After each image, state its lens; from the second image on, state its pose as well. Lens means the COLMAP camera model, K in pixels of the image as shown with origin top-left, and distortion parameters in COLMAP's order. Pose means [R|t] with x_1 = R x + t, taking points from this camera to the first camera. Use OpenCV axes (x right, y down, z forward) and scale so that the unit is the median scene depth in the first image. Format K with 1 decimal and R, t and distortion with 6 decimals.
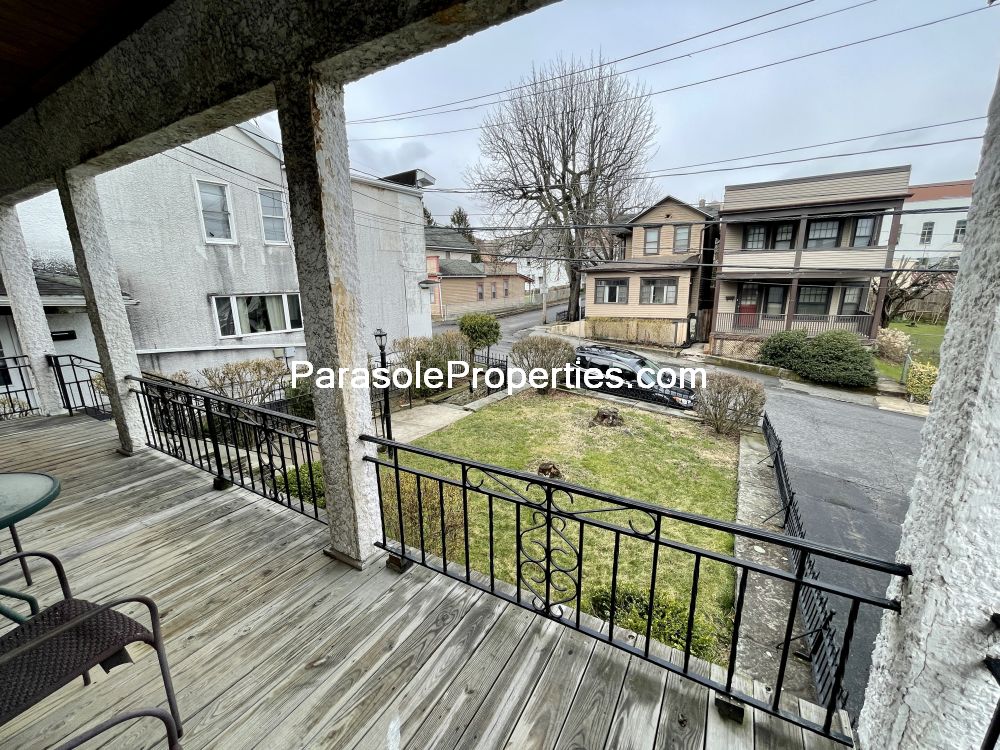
lens RADIAL K [[405.8, 0, 495.6], [0, 405.8, 379.0], [0, 0, 1]] dist [-0.003123, 0.000541]
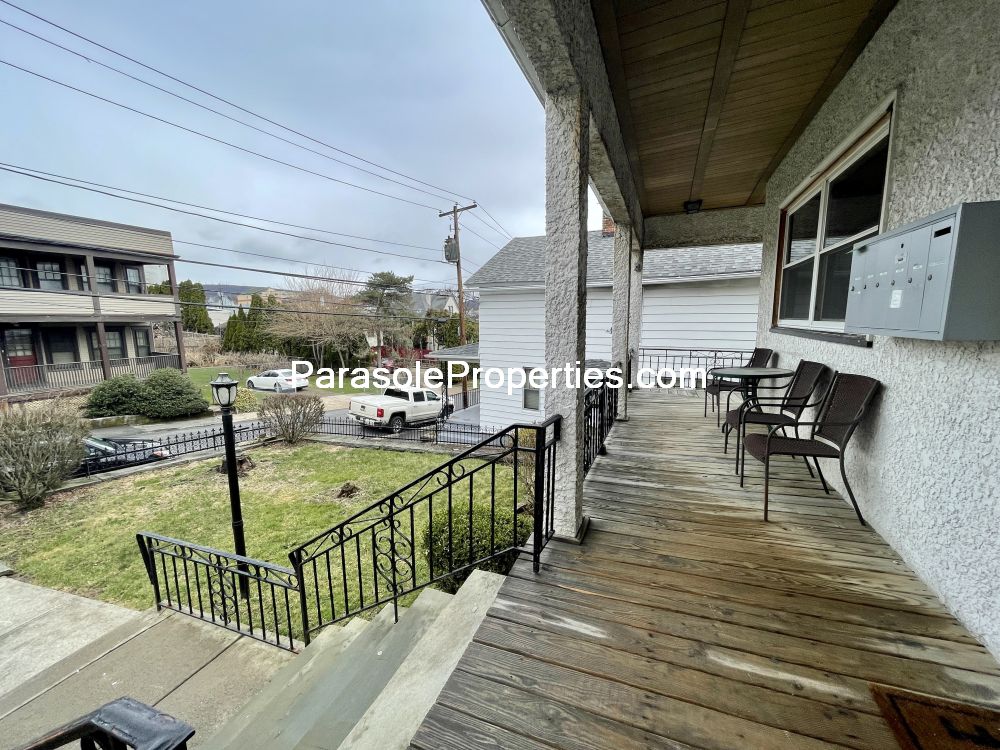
lens RADIAL K [[405.8, 0, 502.6], [0, 405.8, 378.0], [0, 0, 1]] dist [-0.003123, 0.000541]
pose [[-0.148243, -0.123313, 0.981233, -0.337931], [0.249132, 0.955540, 0.157723, -0.041241], [-0.957057, 0.267838, -0.110930, 0.254381]]
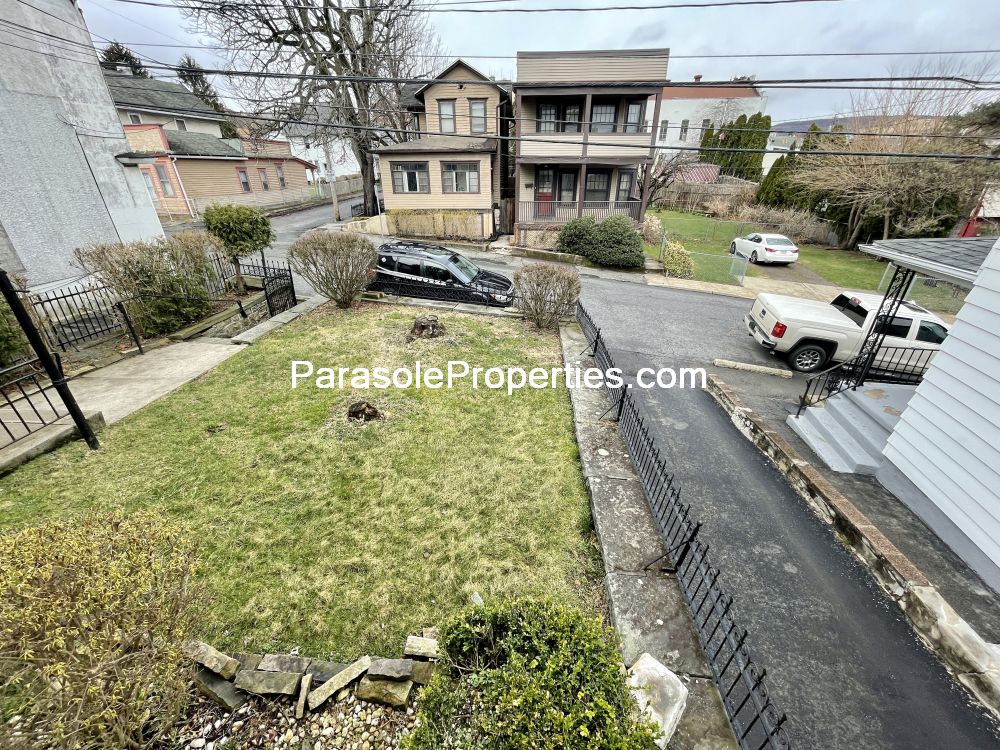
lens RADIAL K [[405.8, 0, 497.7], [0, 405.8, 377.4], [0, 0, 1]] dist [-0.003123, 0.000541]
pose [[0.894976, -0.190883, 0.403214, 0.024368], [0.093658, 0.964088, 0.248519, -0.000906], [-0.436172, -0.184655, 0.880714, 0.087682]]
